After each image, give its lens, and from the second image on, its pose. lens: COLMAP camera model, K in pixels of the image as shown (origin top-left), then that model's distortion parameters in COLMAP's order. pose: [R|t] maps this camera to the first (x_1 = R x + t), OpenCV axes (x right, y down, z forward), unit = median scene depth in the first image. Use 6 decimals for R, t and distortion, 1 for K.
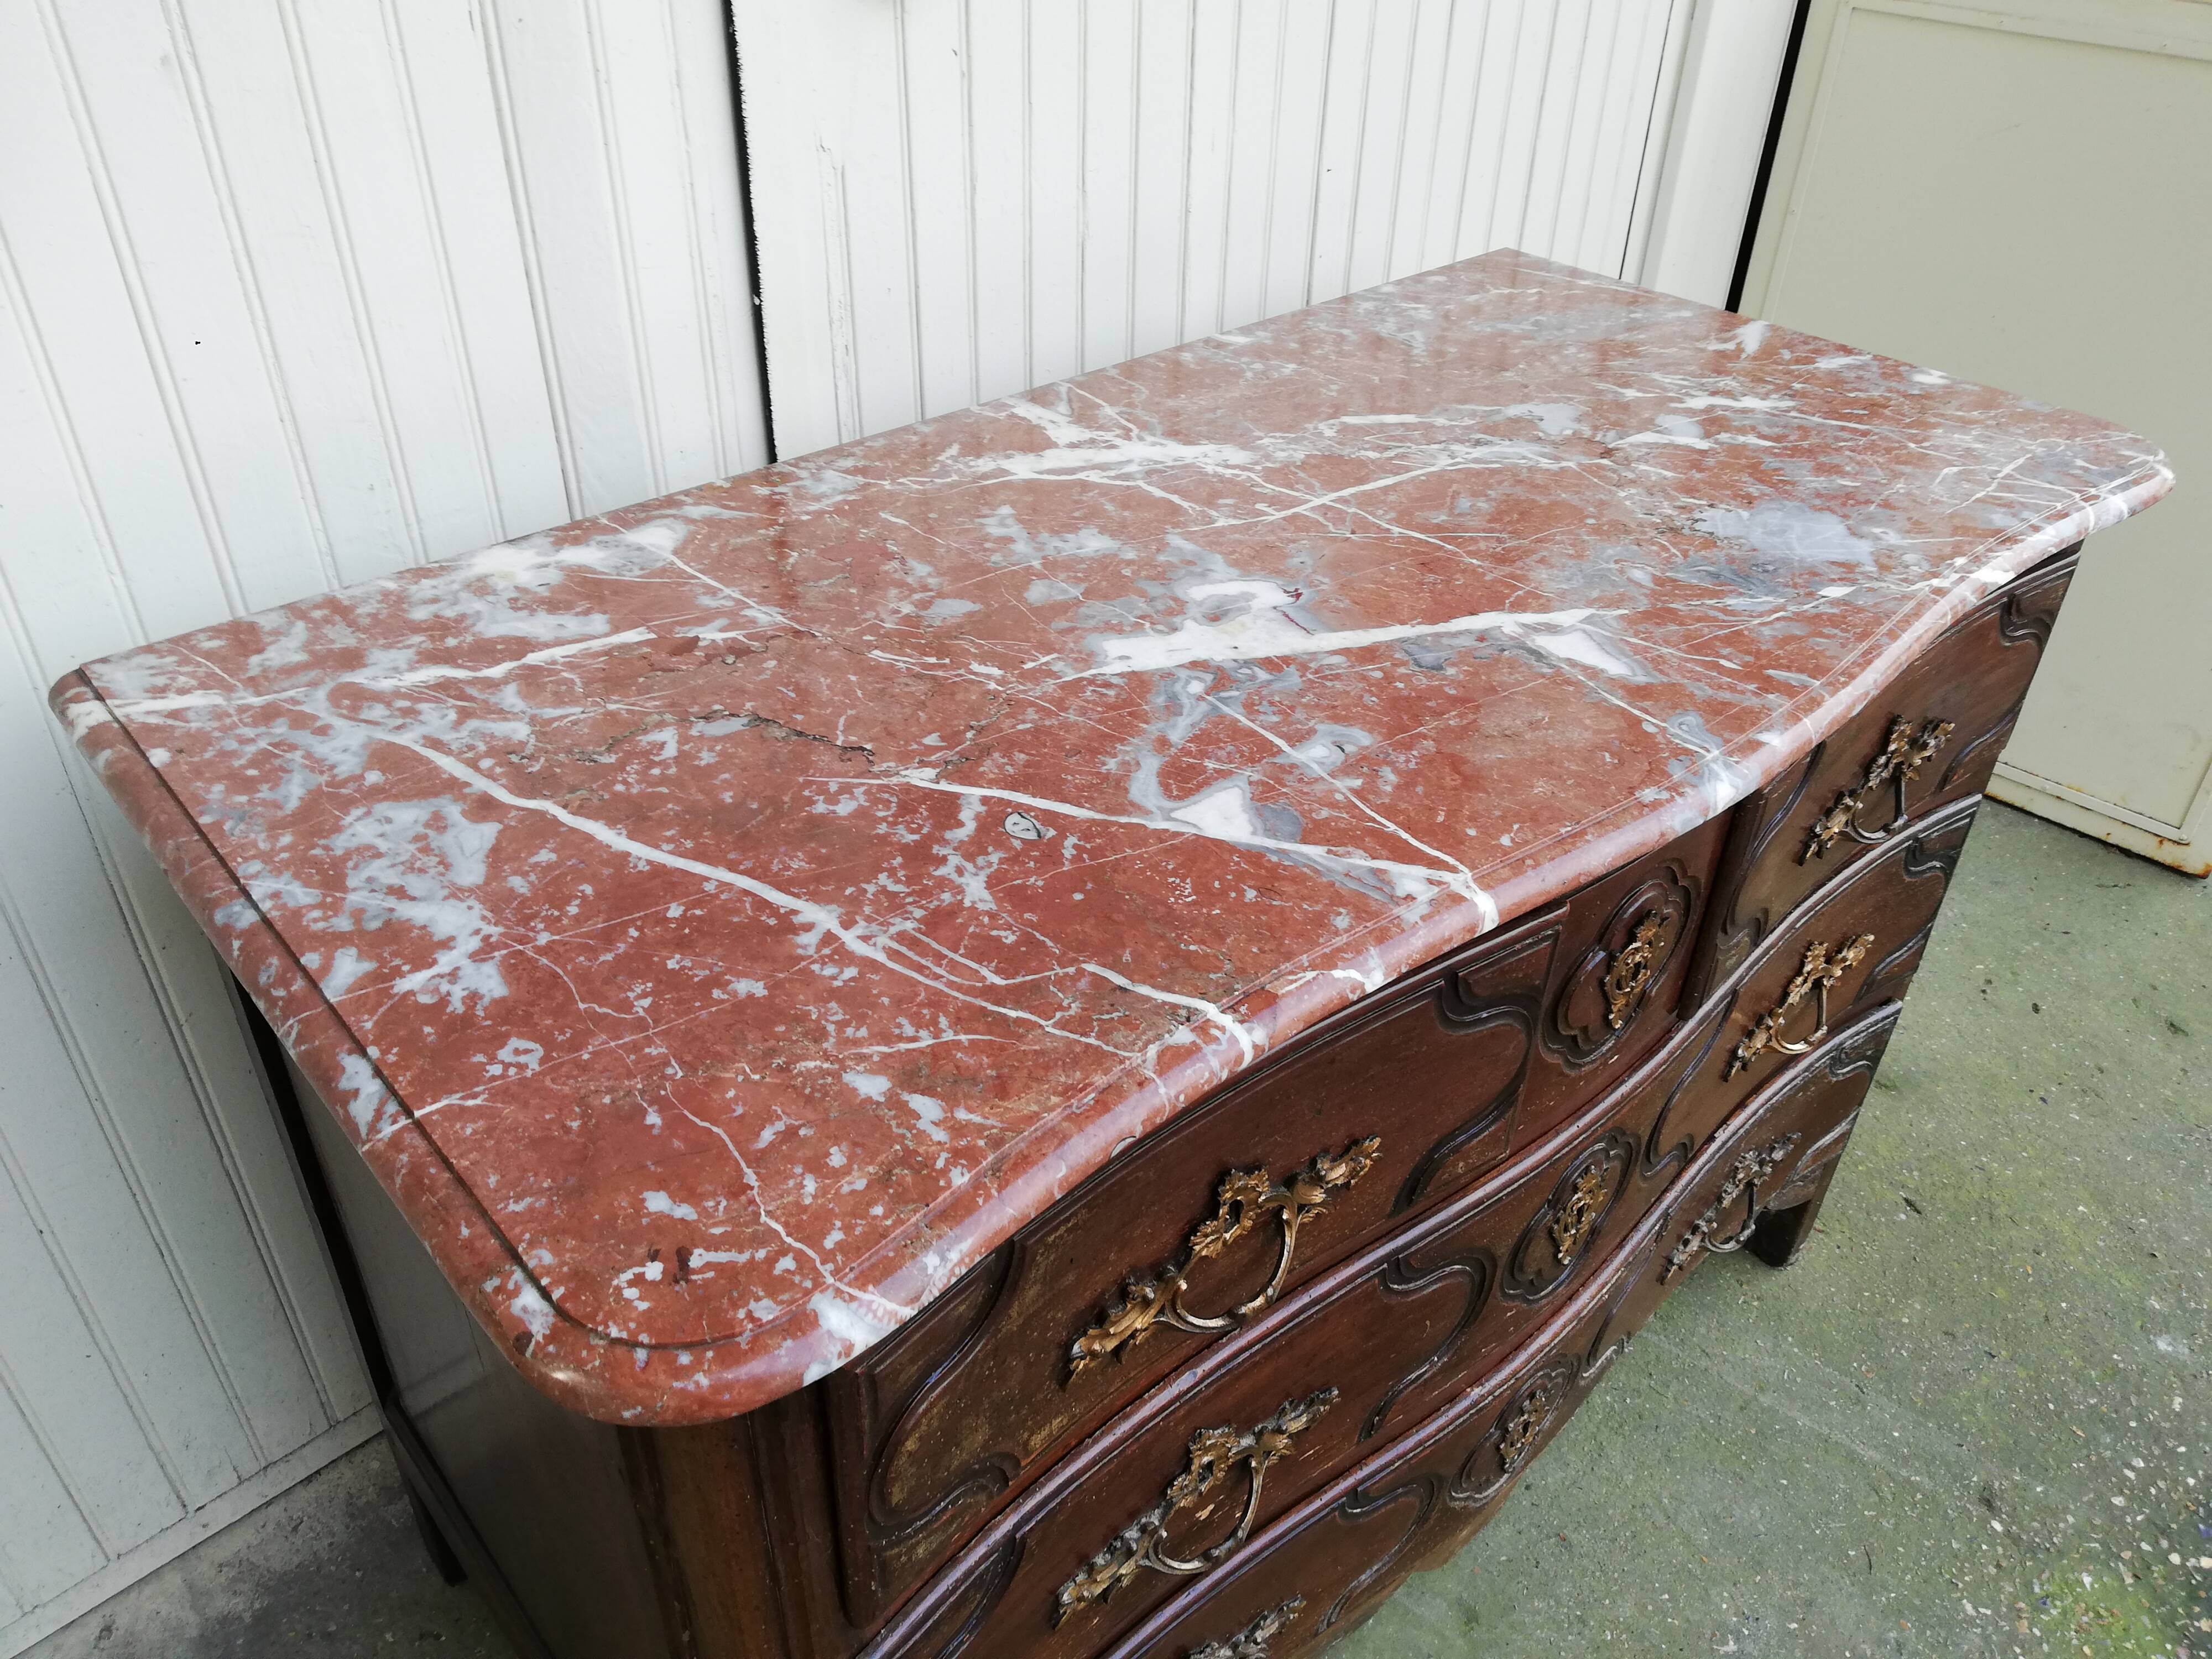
lens RADIAL K [[1665.6, 0, 1095.9], [0, 1665.6, 845.1], [0, 0, 1]] dist [0.043139, -0.067720]
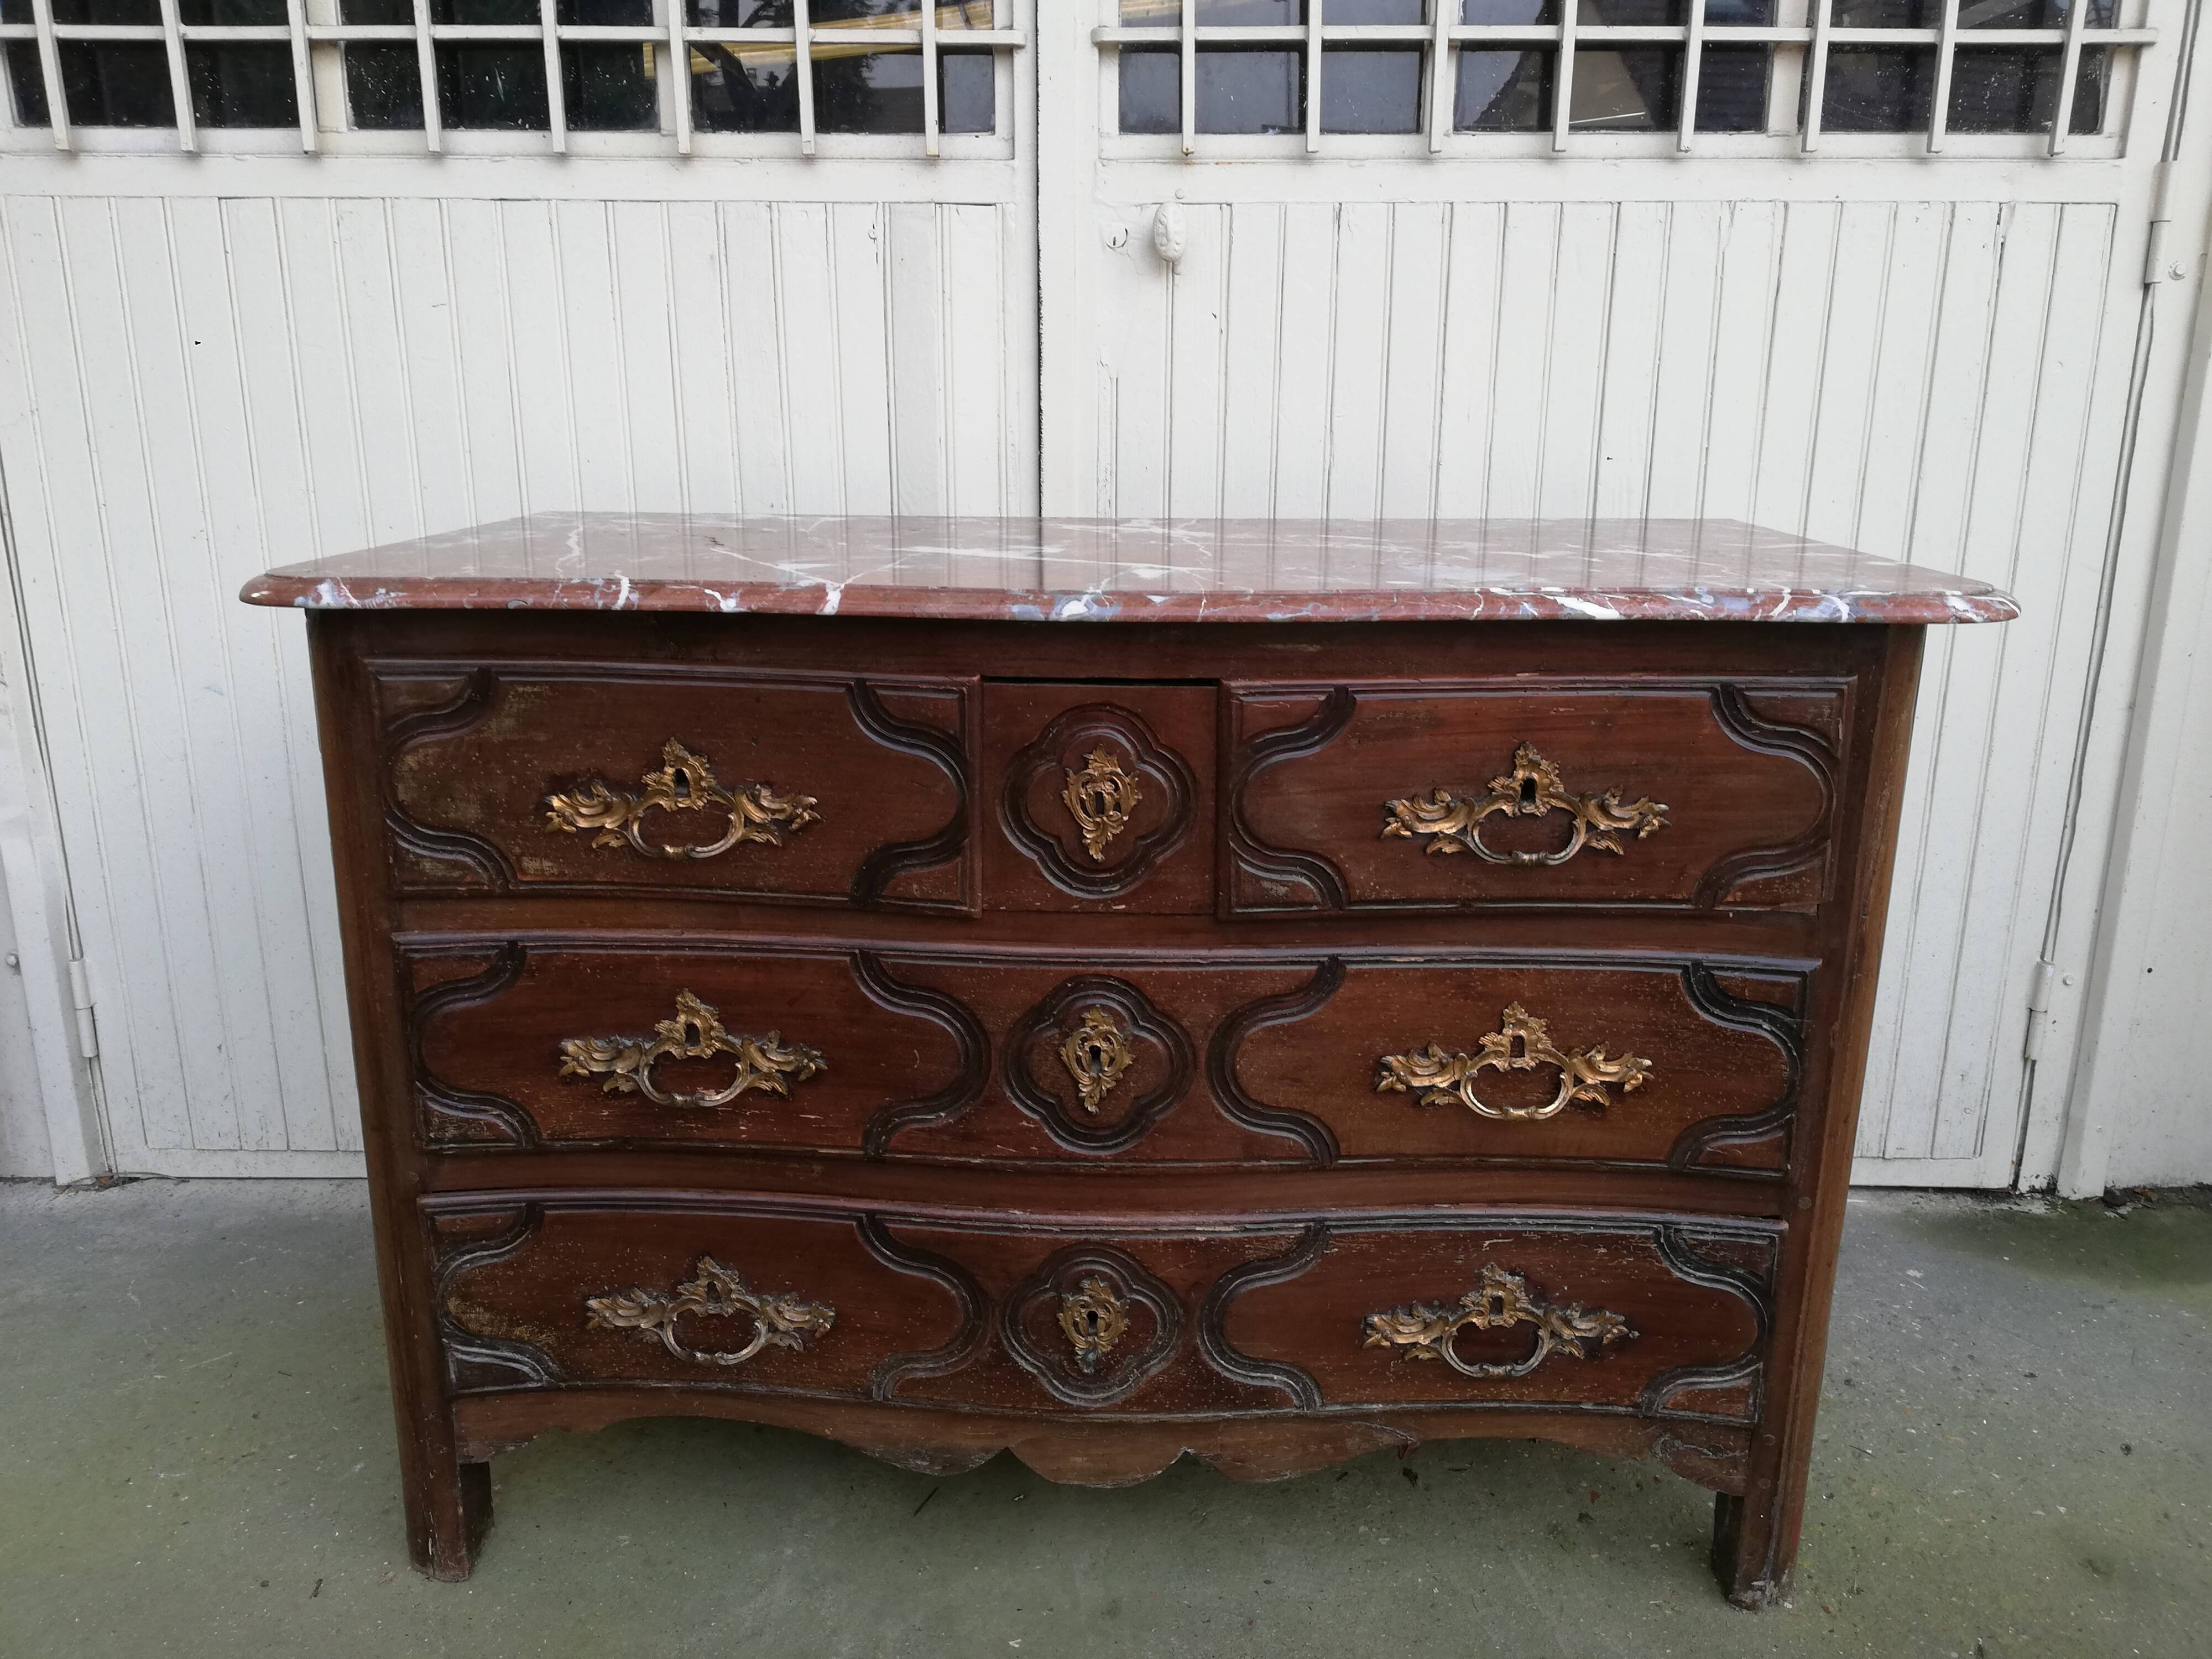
lens RADIAL K [[1665.6, 0, 1106.4], [0, 1665.6, 853.7], [0, 0, 1]] dist [0.043139, -0.067720]
pose [[0.726771, 0.170872, -0.665287, 1.213047], [-0.395612, 0.895913, -0.202068, 0.375785], [0.561511, 0.410053, 0.718723, 0.111910]]
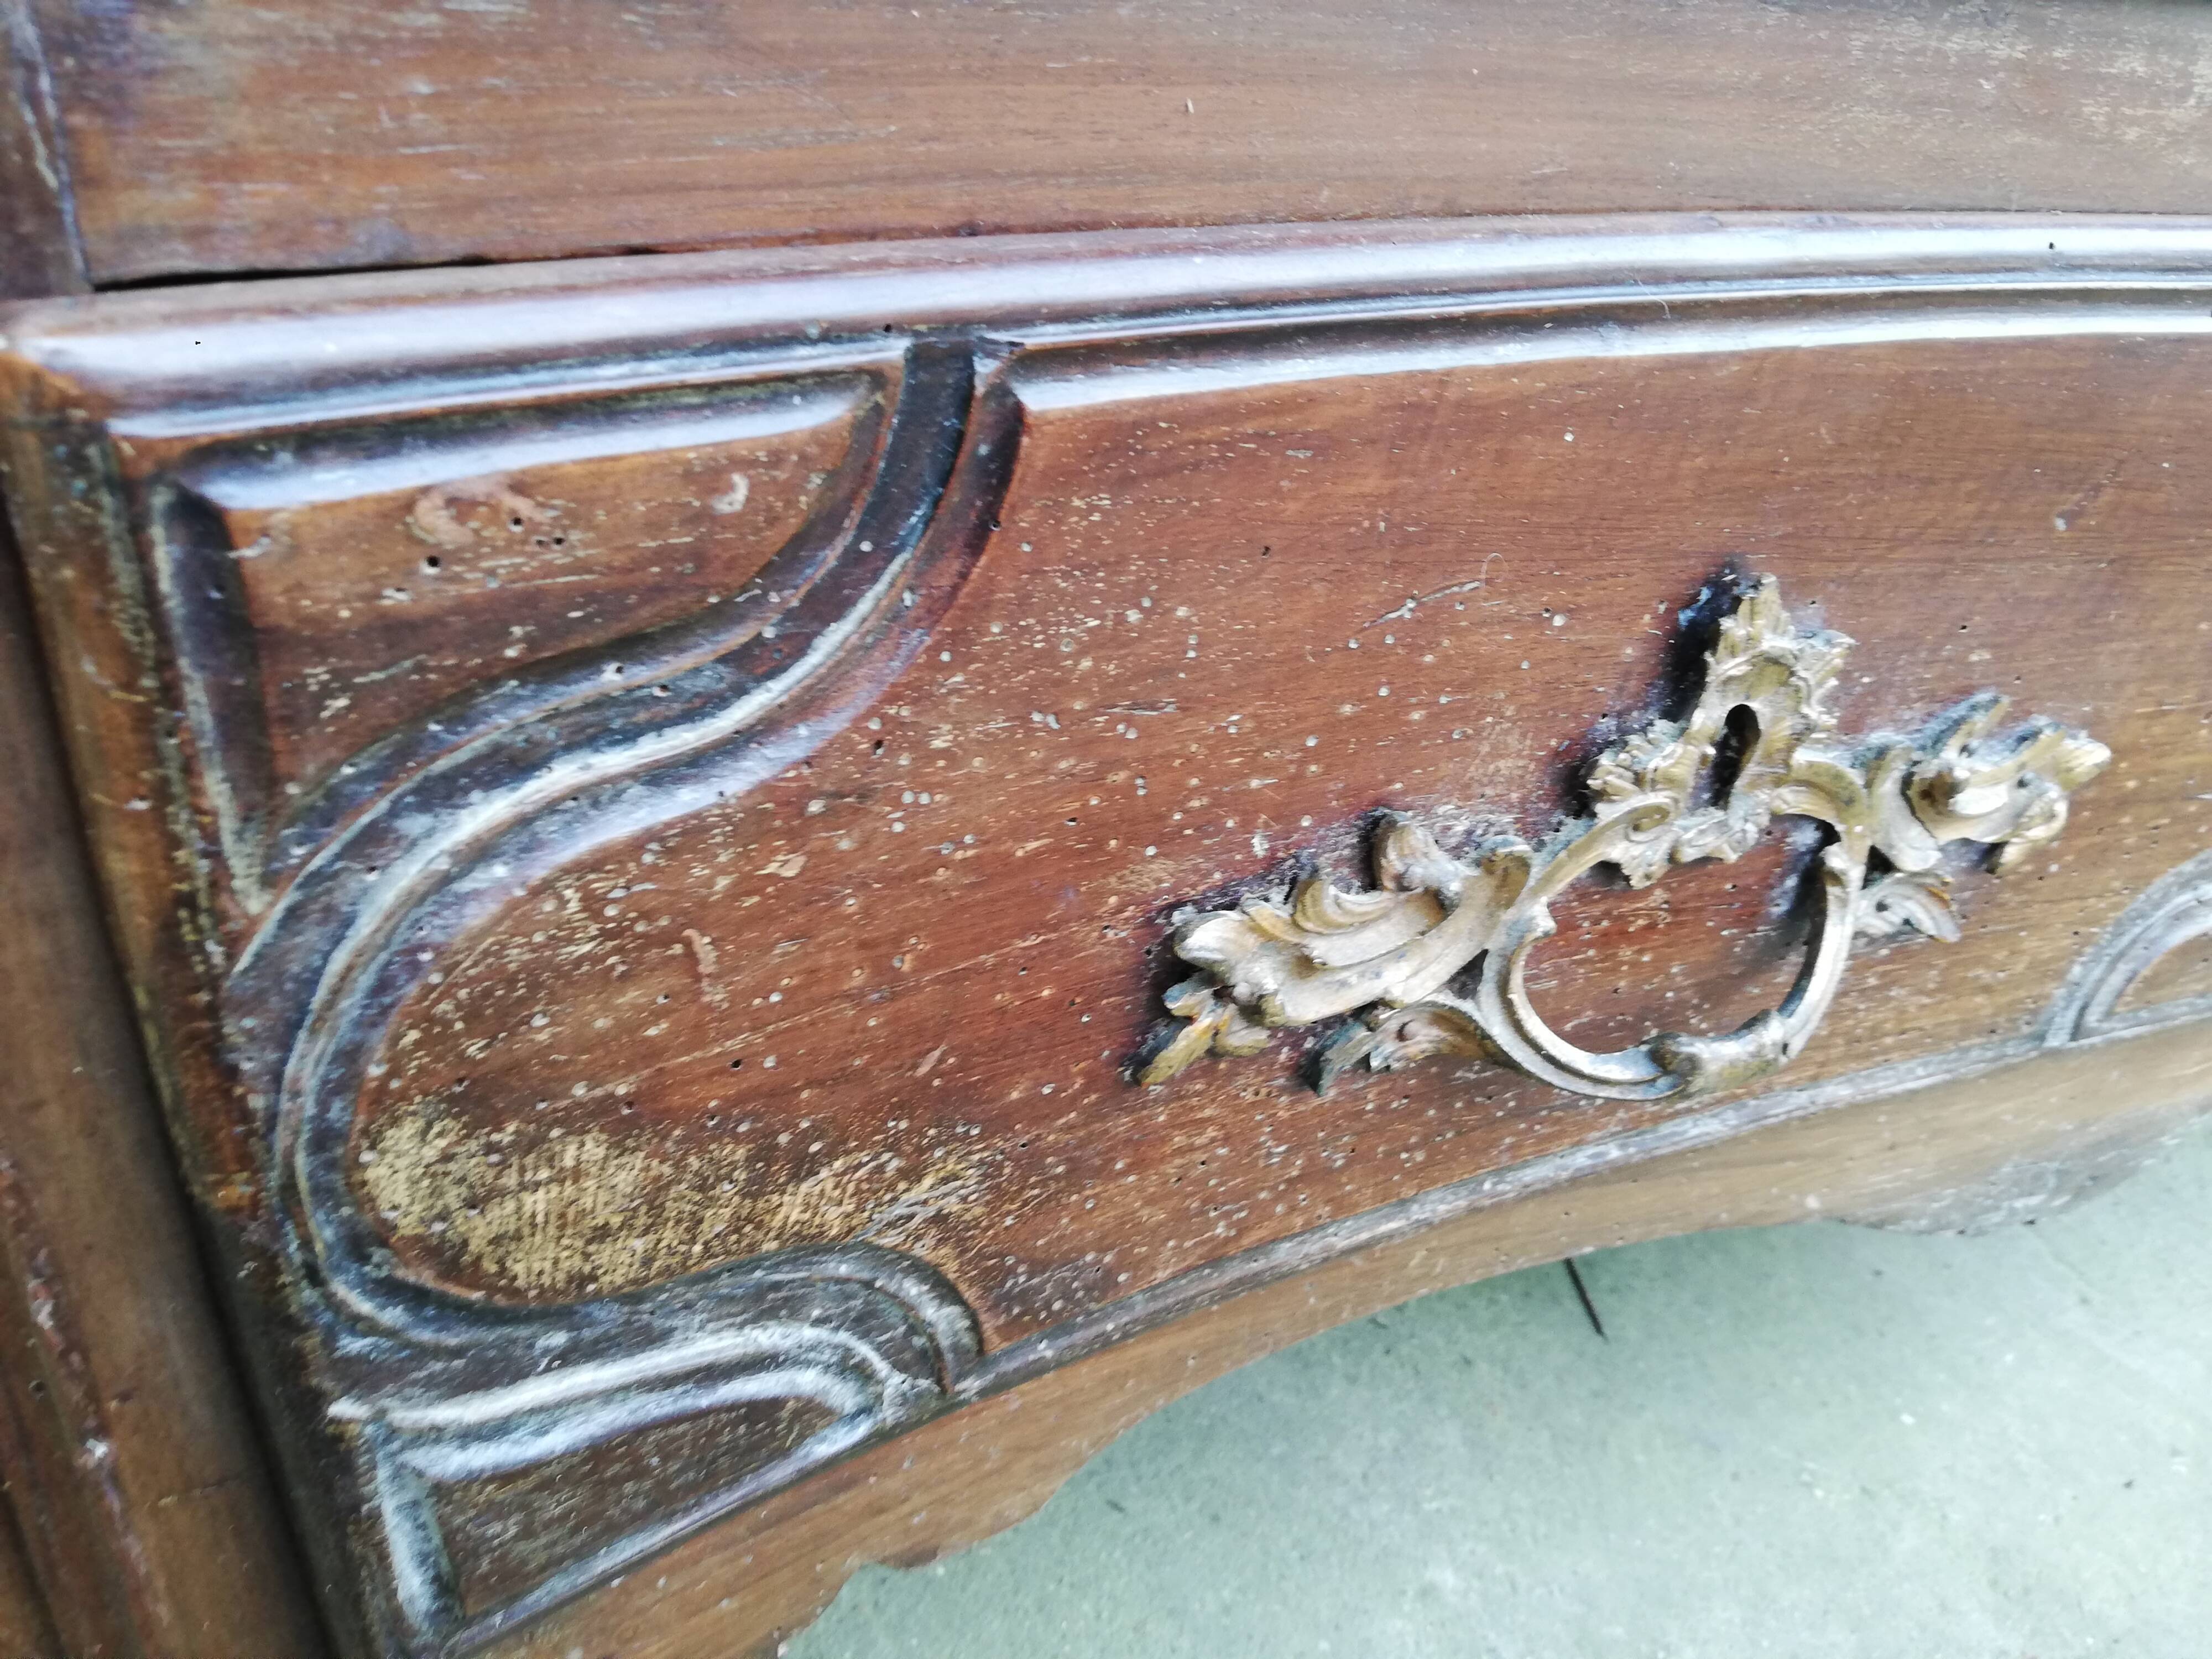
lens RADIAL K [[1665.6, 0, 1108.0], [0, 1665.6, 809.6], [0, 0, 1]] dist [0.043139, -0.067720]
pose [[0.971502, 0.141302, -0.190307, 0.011437], [-0.168886, 0.976002, -0.137472, 0.628543], [0.166315, 0.165695, 0.972052, 0.811957]]
